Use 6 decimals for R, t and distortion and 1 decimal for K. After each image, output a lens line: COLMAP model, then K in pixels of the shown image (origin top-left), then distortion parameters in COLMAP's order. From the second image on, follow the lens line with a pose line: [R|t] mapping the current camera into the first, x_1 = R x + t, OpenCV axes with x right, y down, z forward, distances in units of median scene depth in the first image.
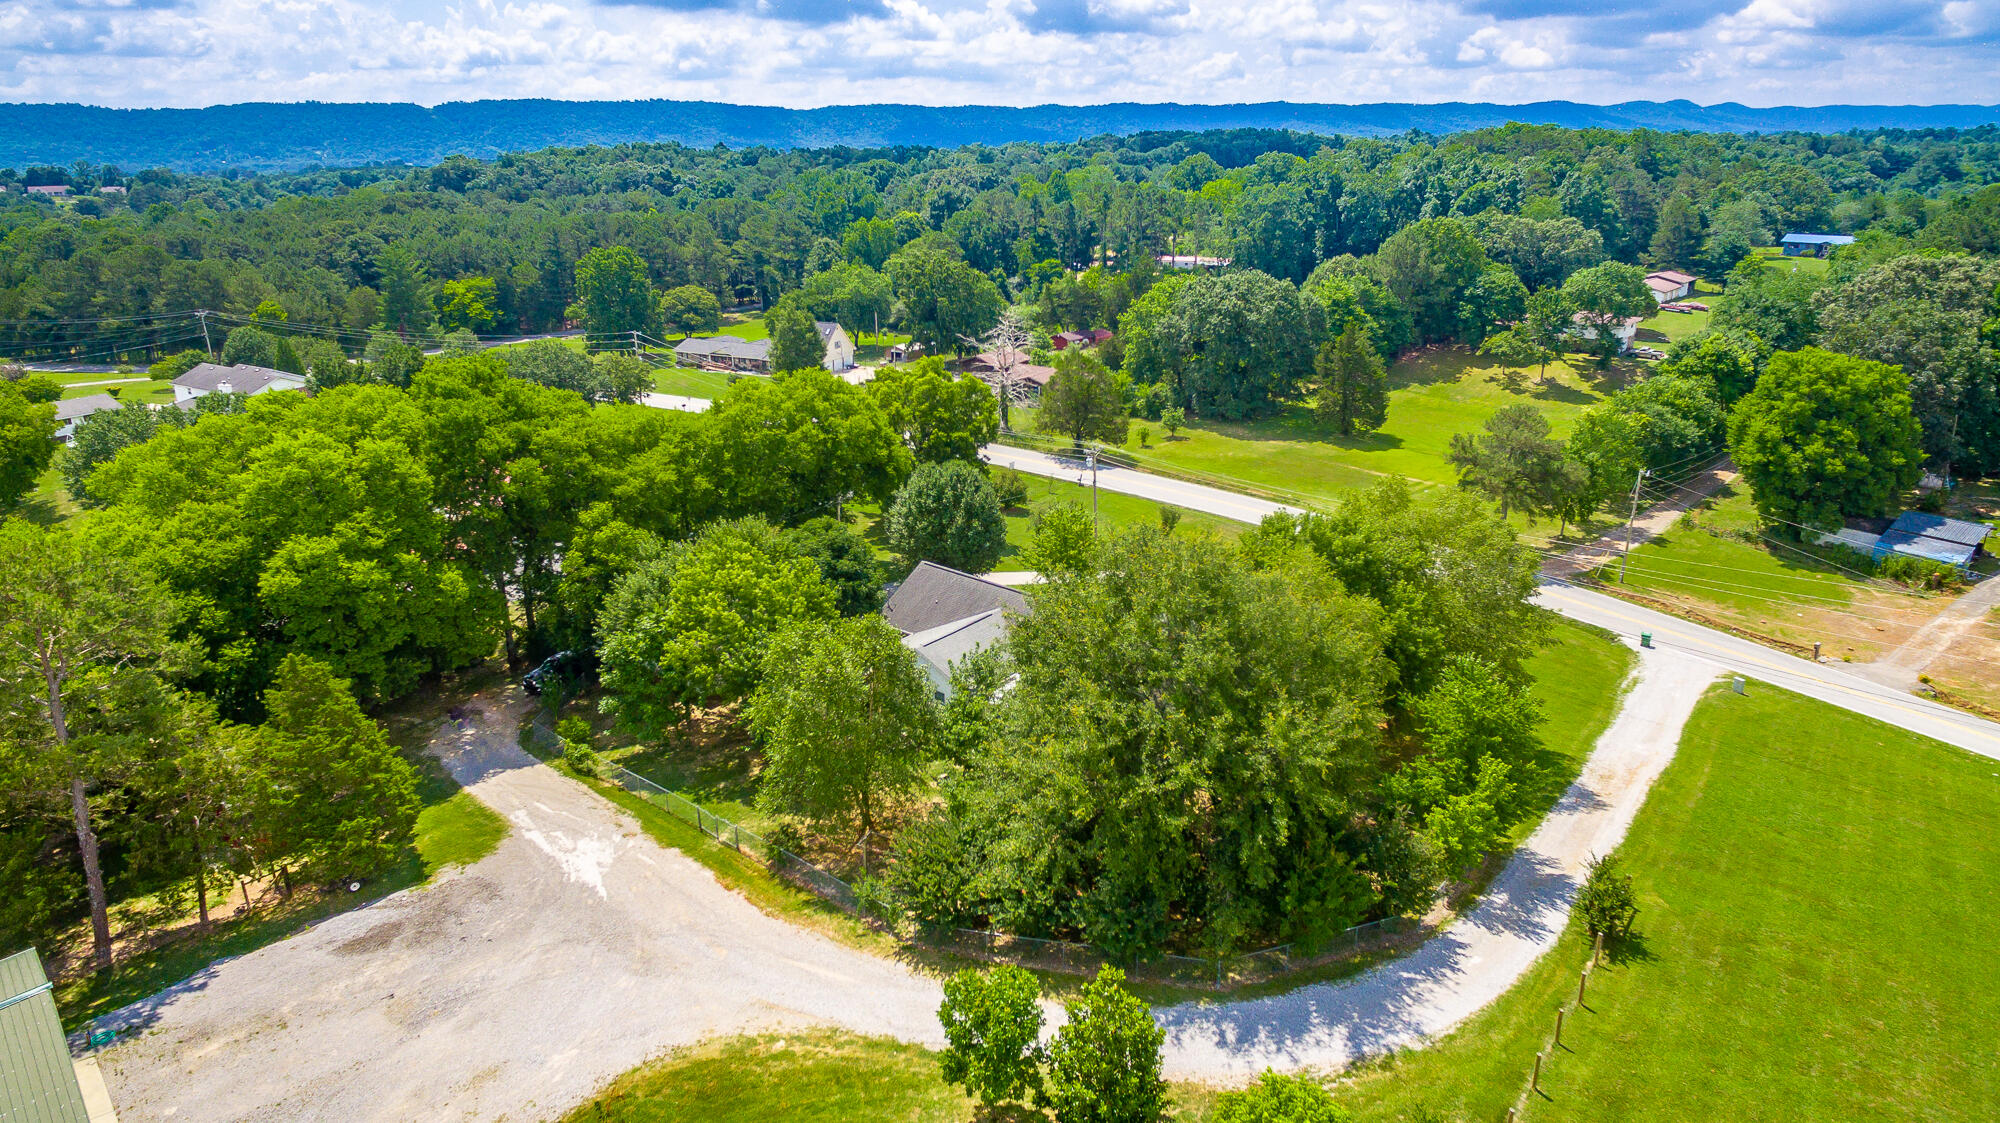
lens RADIAL K [[1115.4, 0, 1000.0], [0, 1115.4, 561.5], [0, 0, 1]] dist [0.000928, 0.001585]
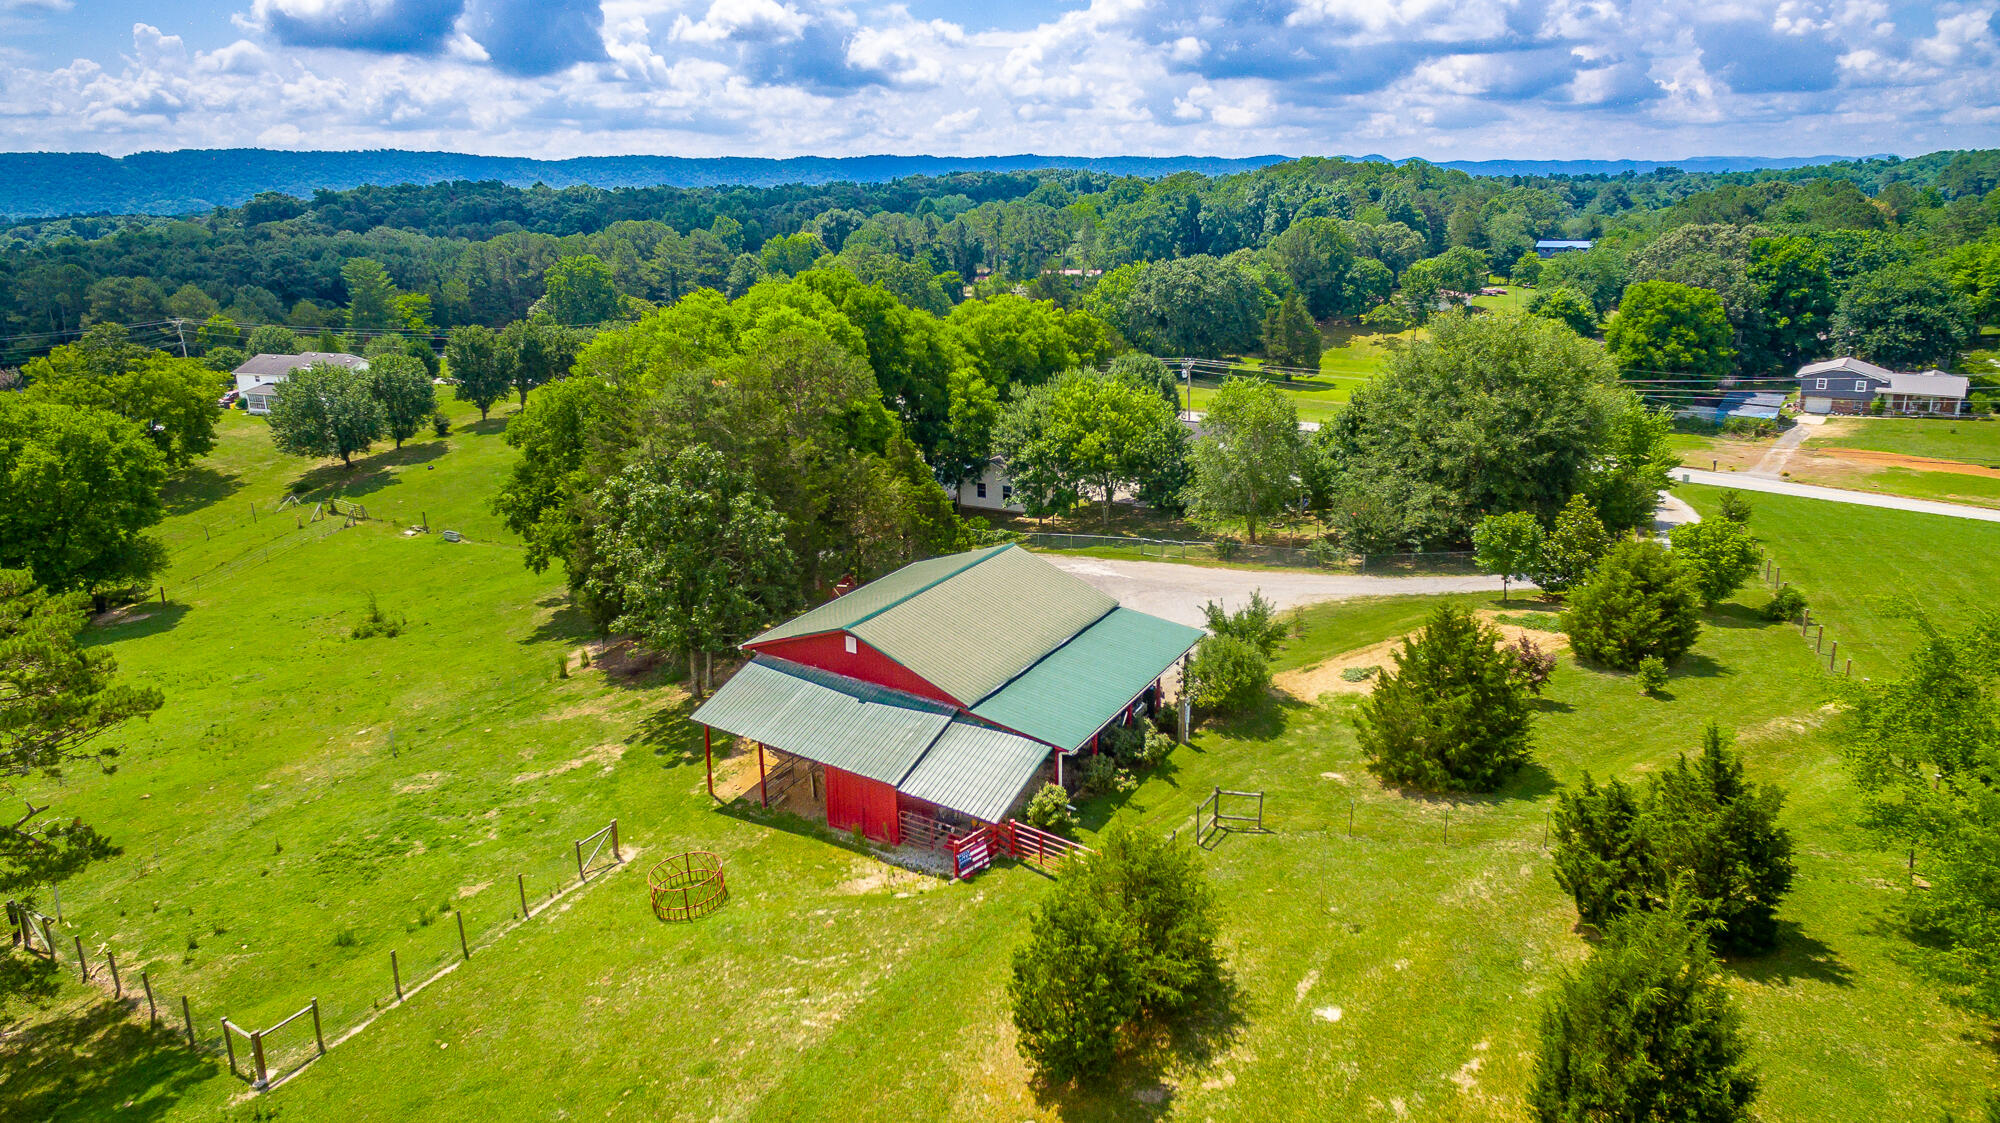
lens RADIAL K [[1130.0, 0, 980.7], [0, 1130.0, 557.2], [0, 0, 1]] dist [0.002249, 0.000329]
pose [[0.978775, -0.065691, 0.194125, -0.272913], [0.075650, 0.996148, -0.044333, 0.105283], [-0.190465, 0.058078, 0.979975, -0.139861]]
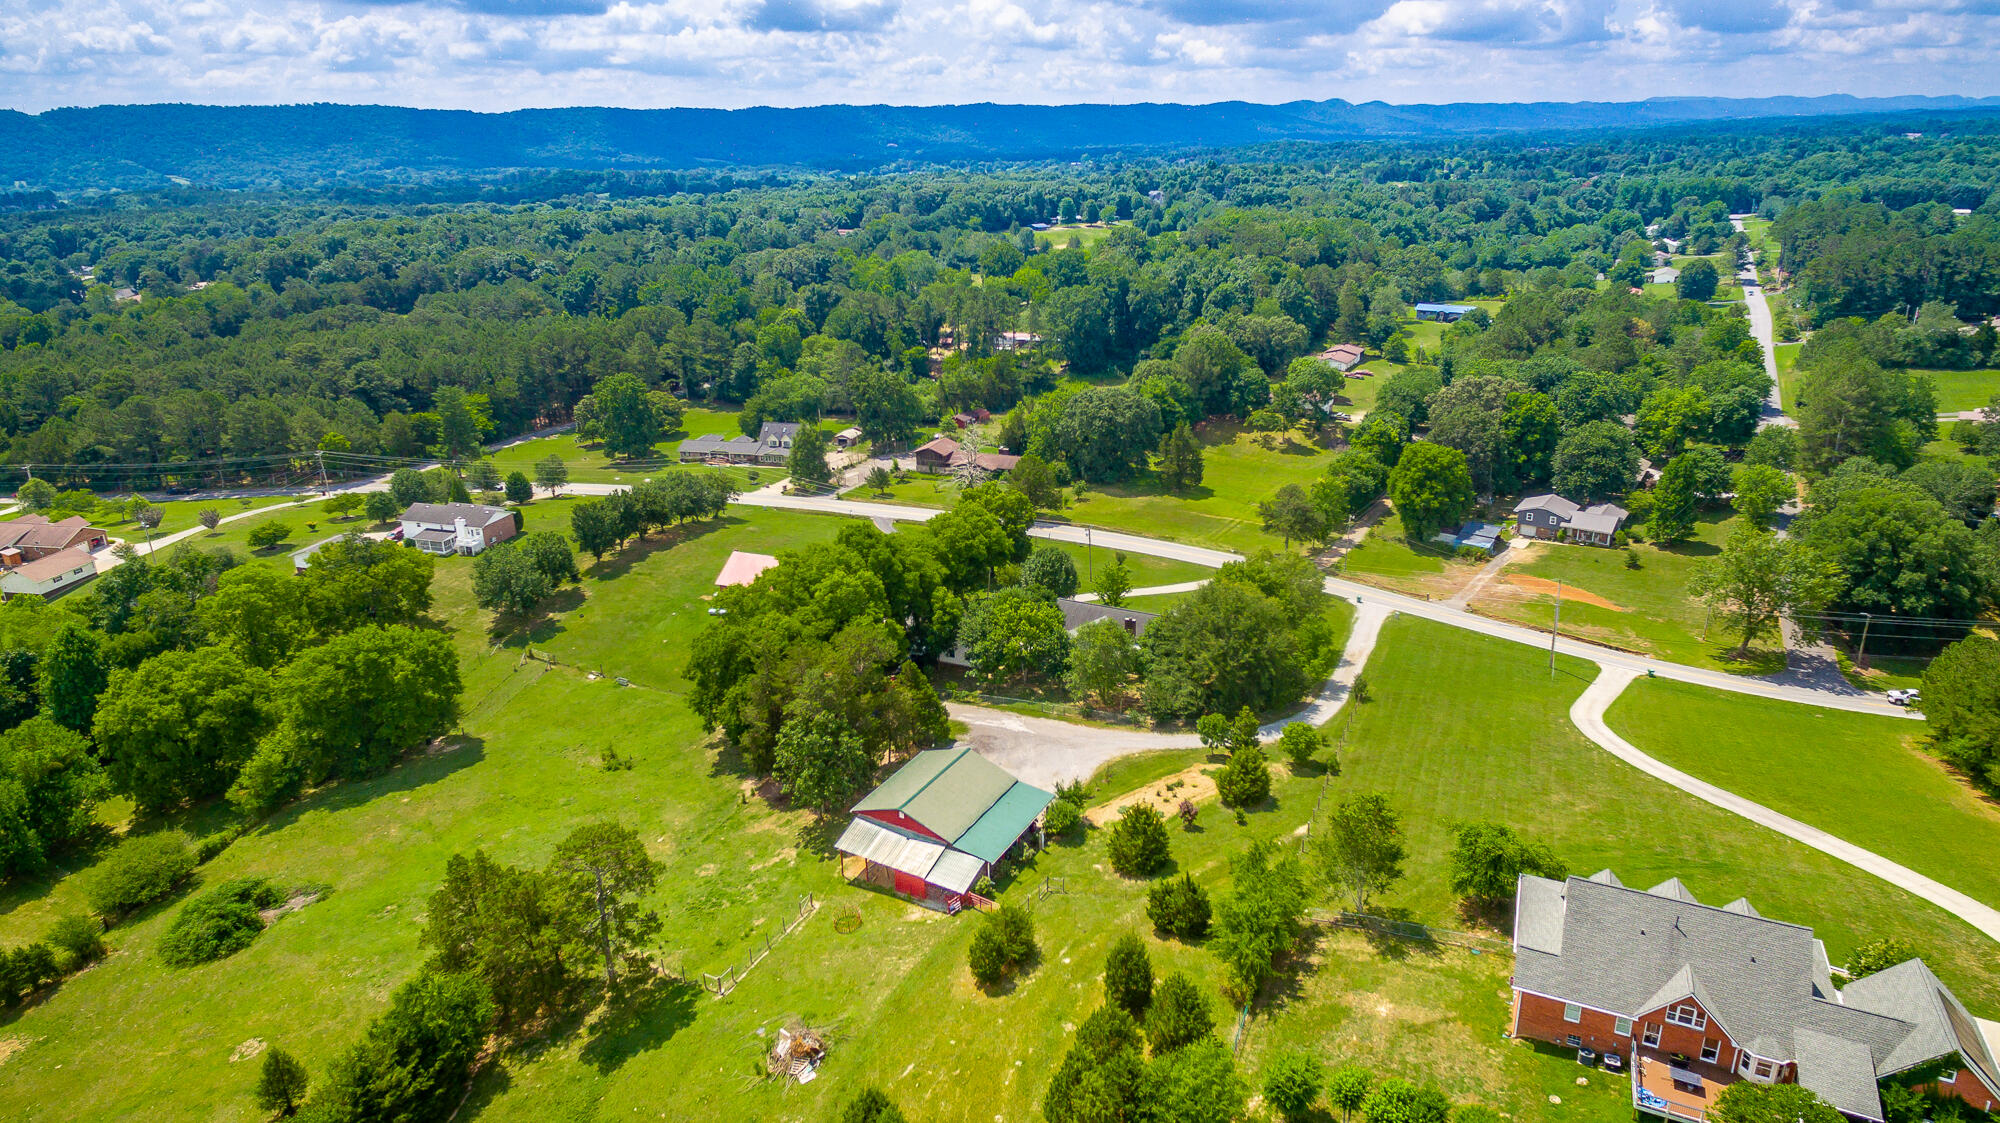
lens RADIAL K [[1136.8, 0, 999.5], [0, 1136.8, 641.4], [0, 0, 1]] dist [0.001683, -0.000848]
pose [[0.967598, -0.110013, 0.227268, -0.343328], [0.093332, 0.992176, 0.082916, -0.054590], [-0.234611, -0.059018, 0.970296, -0.555398]]
